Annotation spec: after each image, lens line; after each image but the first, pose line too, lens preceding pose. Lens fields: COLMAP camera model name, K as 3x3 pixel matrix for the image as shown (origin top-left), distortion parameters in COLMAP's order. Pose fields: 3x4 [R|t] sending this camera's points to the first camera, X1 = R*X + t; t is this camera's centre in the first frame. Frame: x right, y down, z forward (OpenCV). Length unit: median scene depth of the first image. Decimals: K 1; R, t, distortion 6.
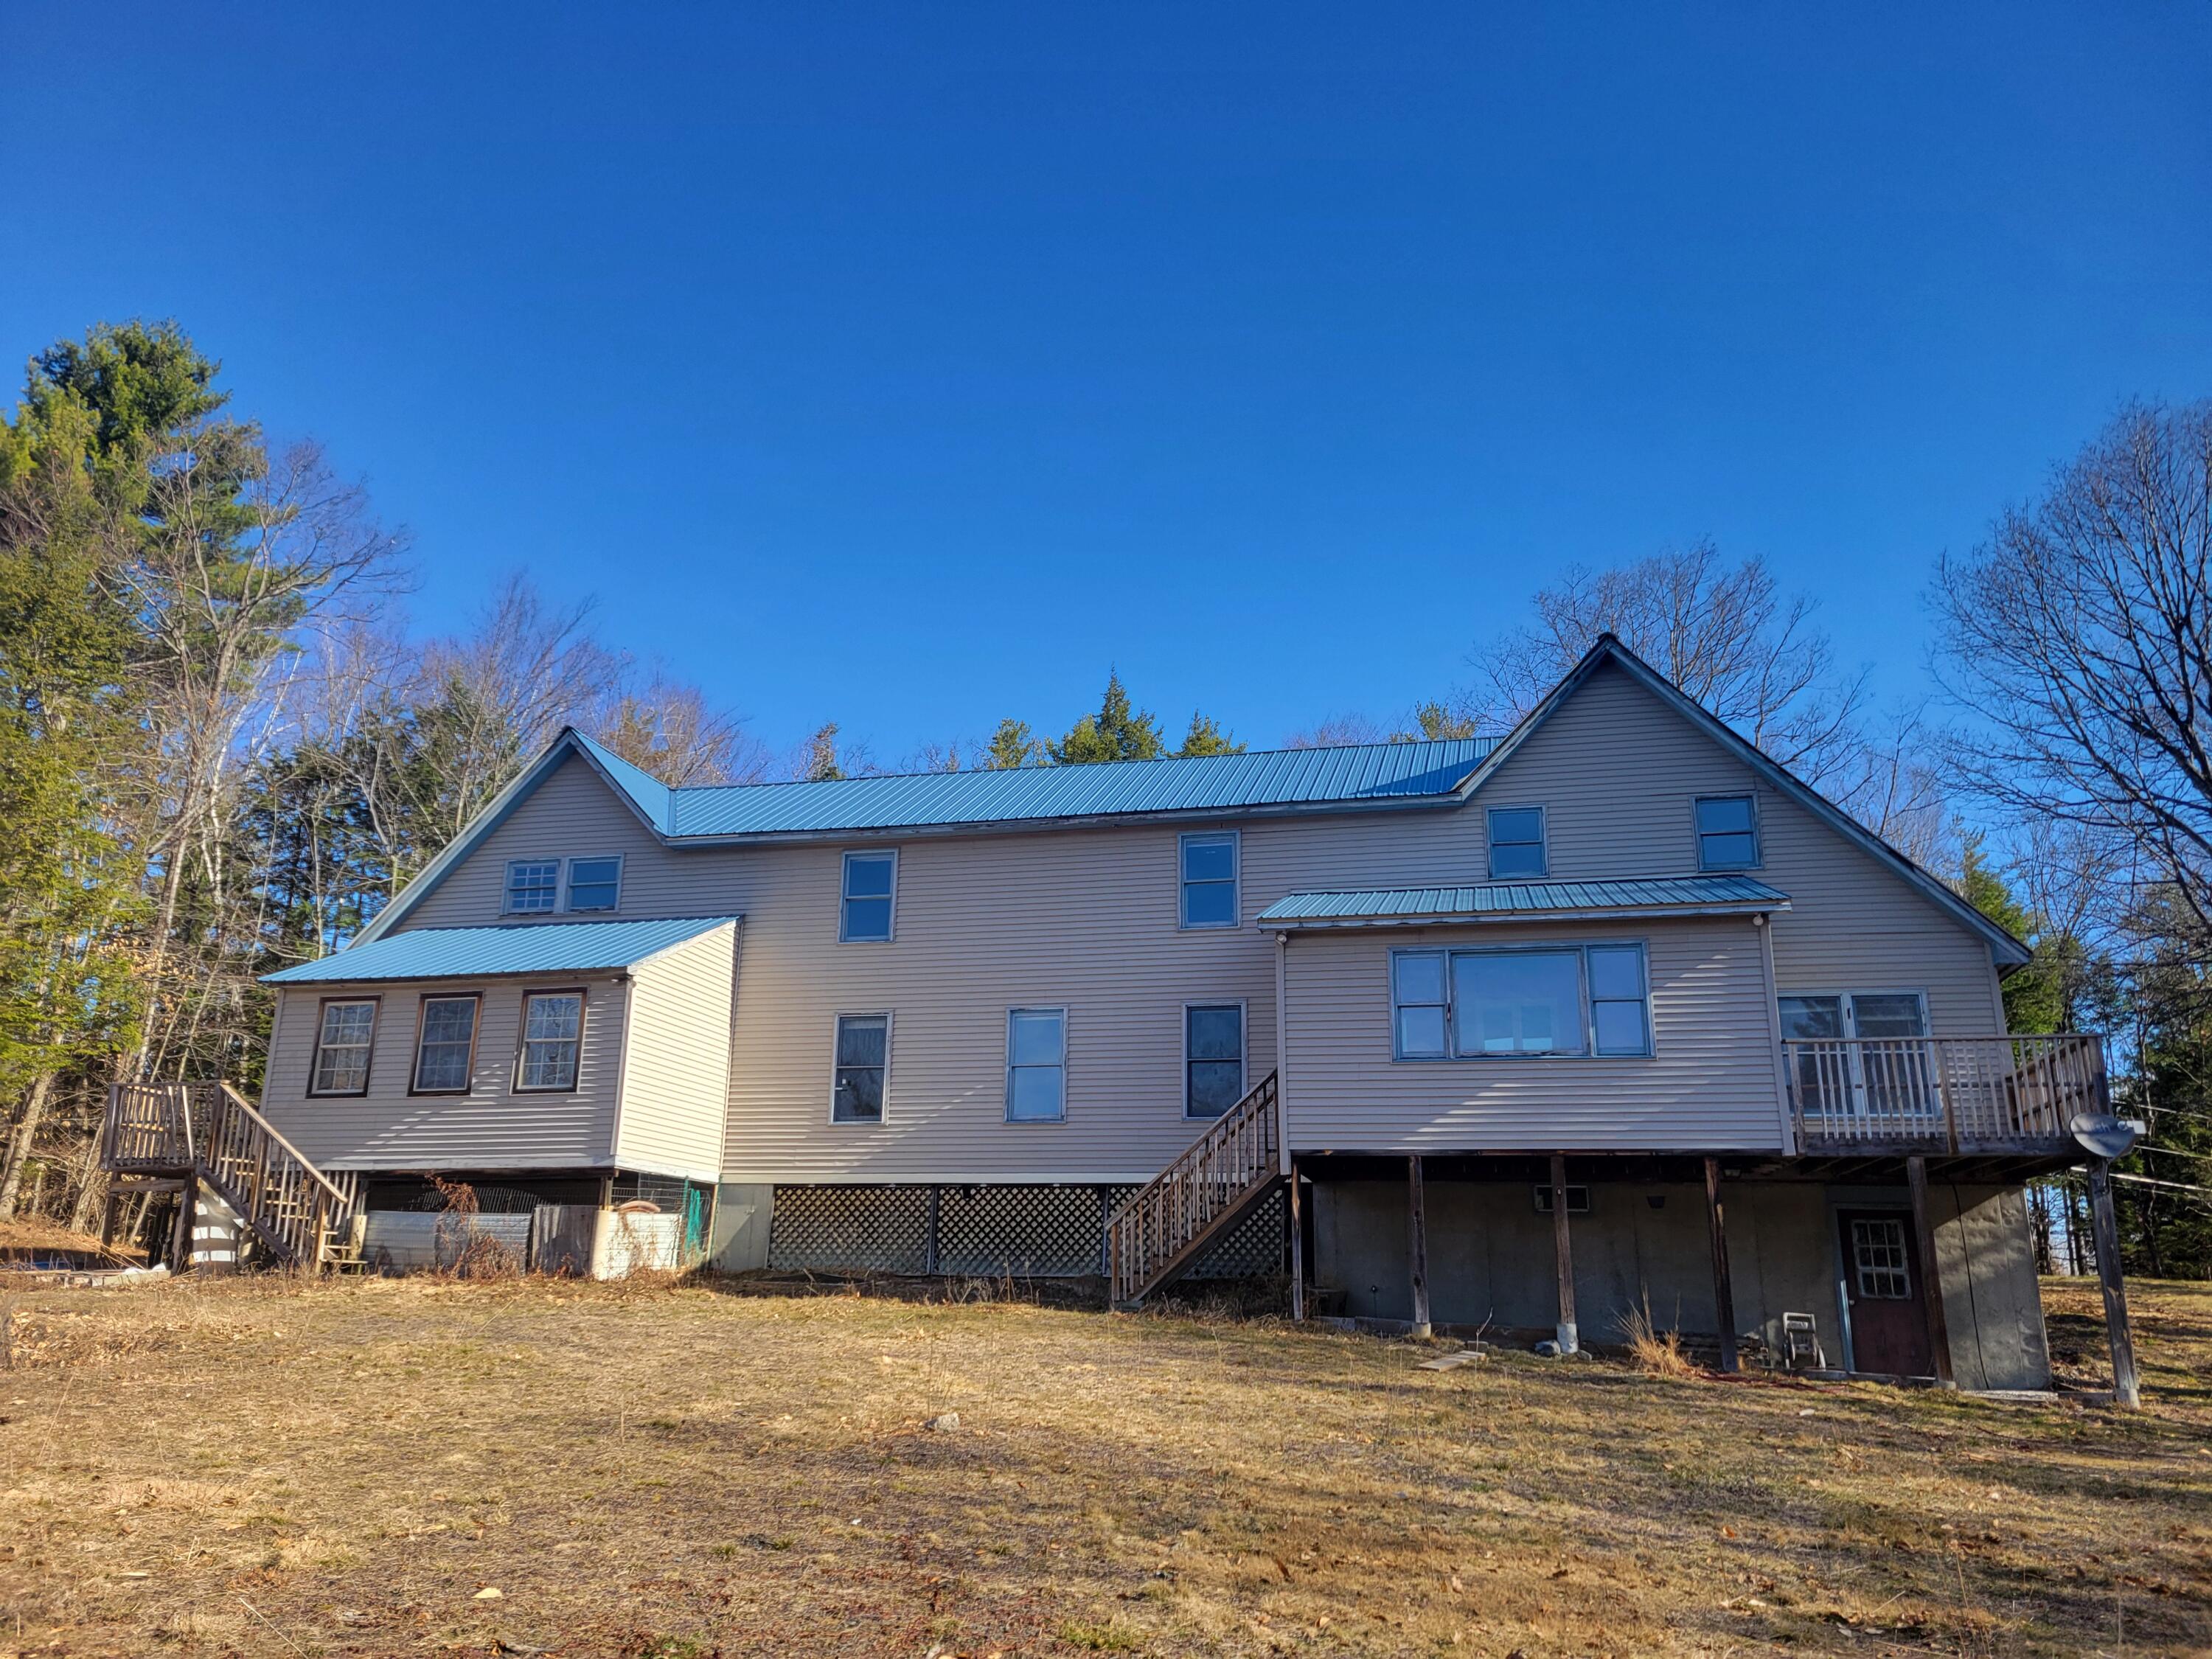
lens RADIAL K [[1645.8, 0, 1106.0], [0, 1645.8, 829.5], [0, 0, 1]] dist [0.073698, -0.054663]
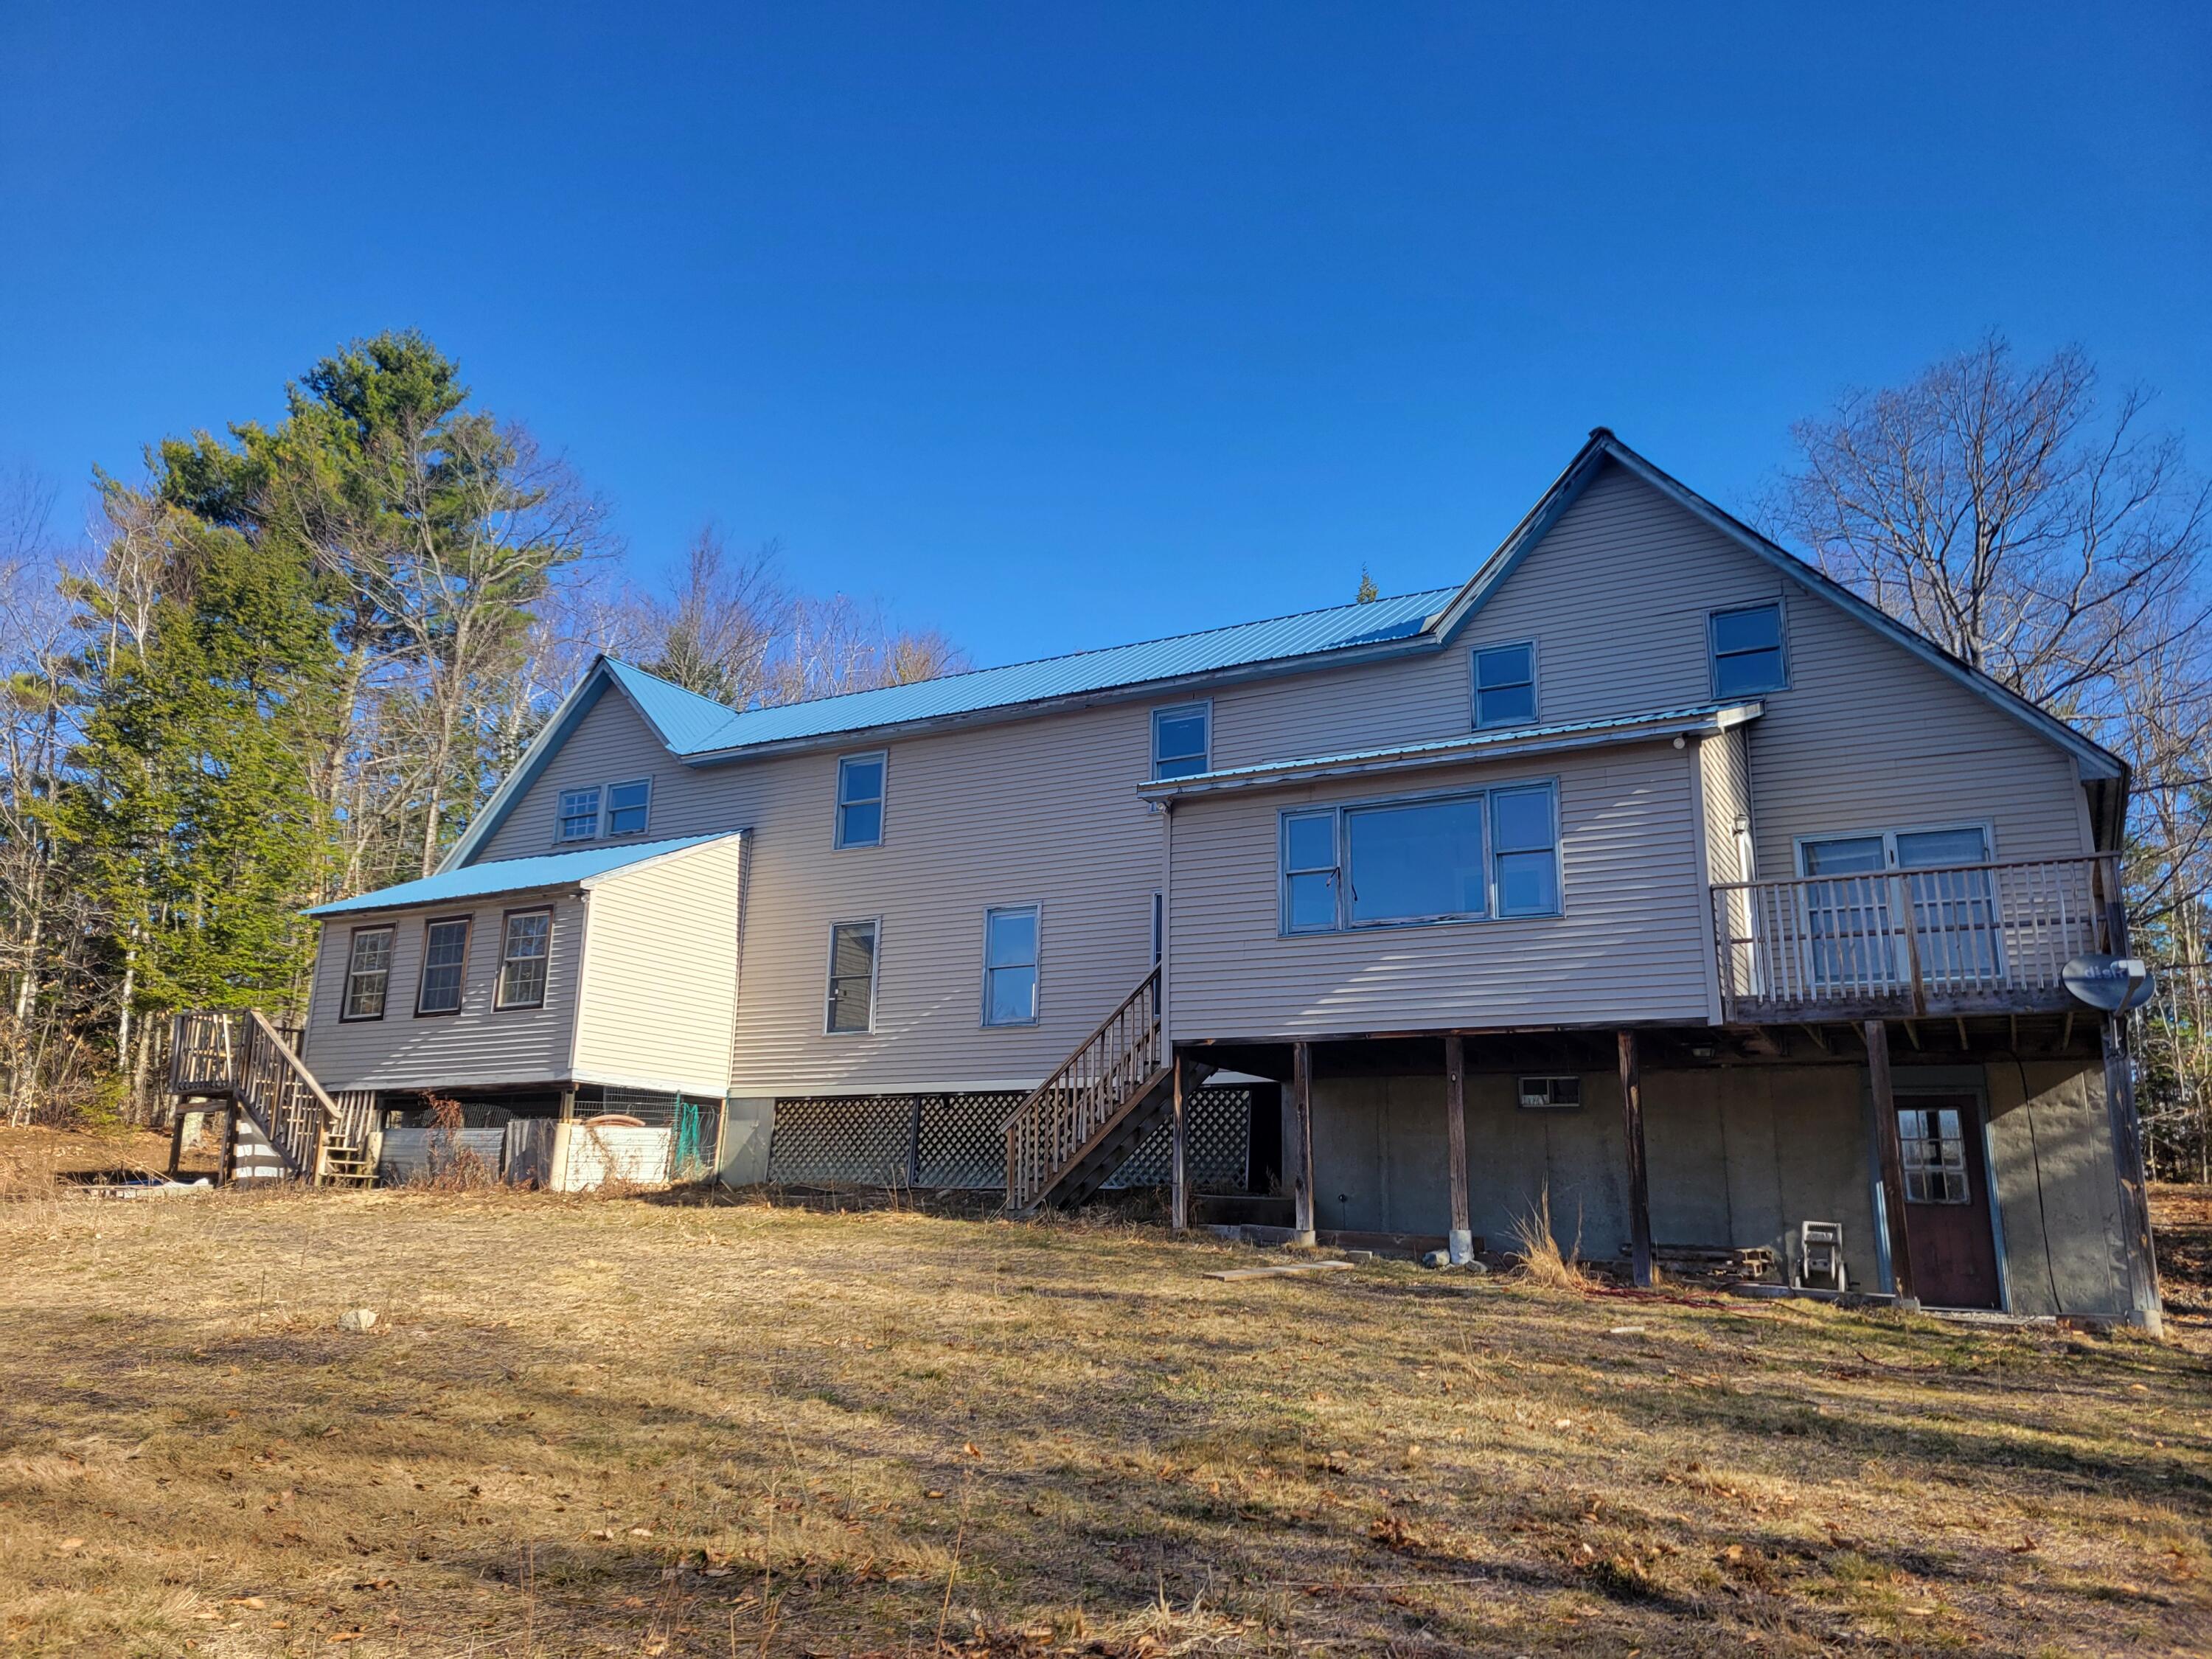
lens RADIAL K [[1656.3, 0, 1106.7], [0, 1656.3, 808.4], [0, 0, 1]] dist [0.075595, -0.057801]
pose [[0.964552, -0.064057, -0.255999, 0.271691], [0.069973, 0.997450, 0.014057, 0.046003], [0.254445, -0.031472, 0.966575, 0.108537]]
